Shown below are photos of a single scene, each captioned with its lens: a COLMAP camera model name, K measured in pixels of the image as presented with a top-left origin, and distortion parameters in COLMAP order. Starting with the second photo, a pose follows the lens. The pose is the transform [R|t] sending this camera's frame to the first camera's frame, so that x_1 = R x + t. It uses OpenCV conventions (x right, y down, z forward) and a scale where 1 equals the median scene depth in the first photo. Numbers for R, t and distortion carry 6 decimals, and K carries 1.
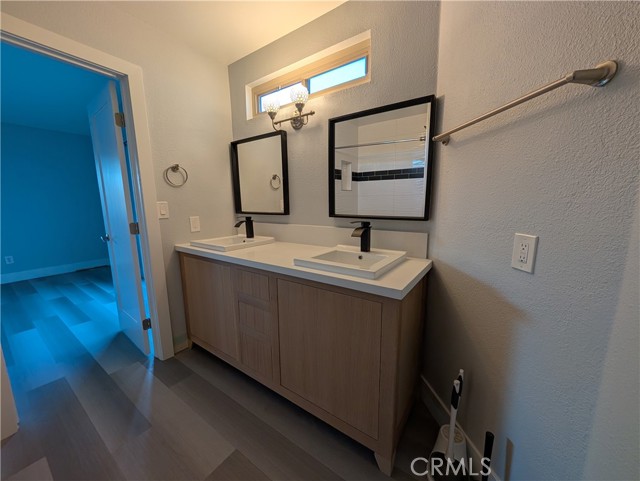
lens RADIAL K [[243.8, 0, 326.5], [0, 243.8, 239.1], [0, 0, 1]] dist [0.000097, -0.000255]
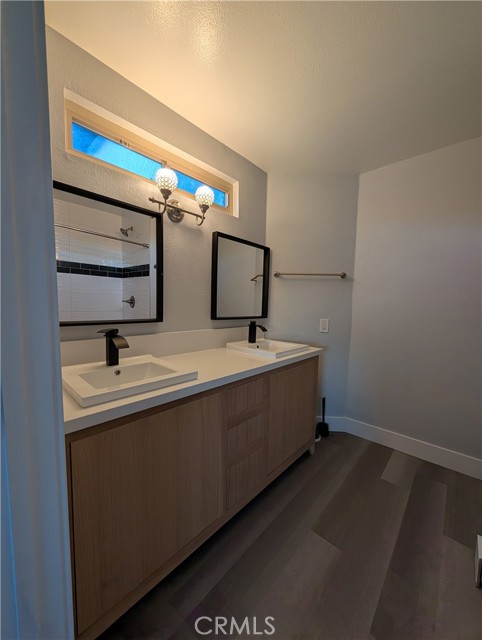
lens RADIAL K [[243.8, 0, 246.0], [0, 243.8, 321.2], [0, 0, 1]] dist [0.000097, -0.000255]
pose [[0.135043, -0.062537, 0.988864, -1.018173], [0.124704, 0.991143, 0.045651, -0.116250], [-0.982961, 0.117151, 0.141645, 0.713913]]
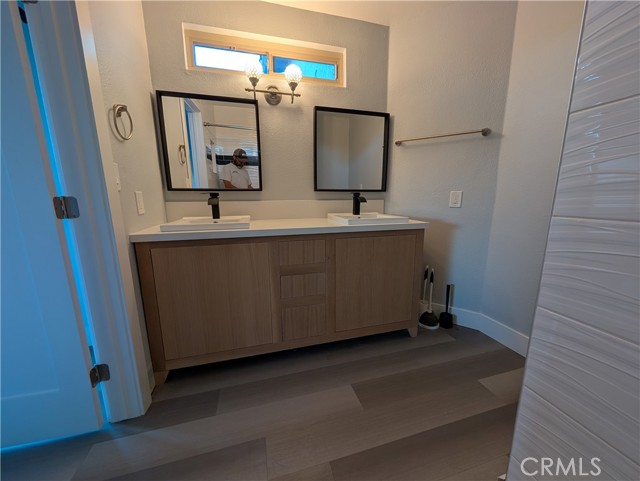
lens RADIAL K [[243.8, 0, 326.7], [0, 243.8, 238.7], [0, 0, 1]] dist [0.000097, -0.000255]
pose [[0.633591, -0.130157, 0.762641, -0.868225], [0.116818, 0.990540, 0.072001, 0.055665], [-0.764798, 0.043471, 0.642802, 0.219527]]
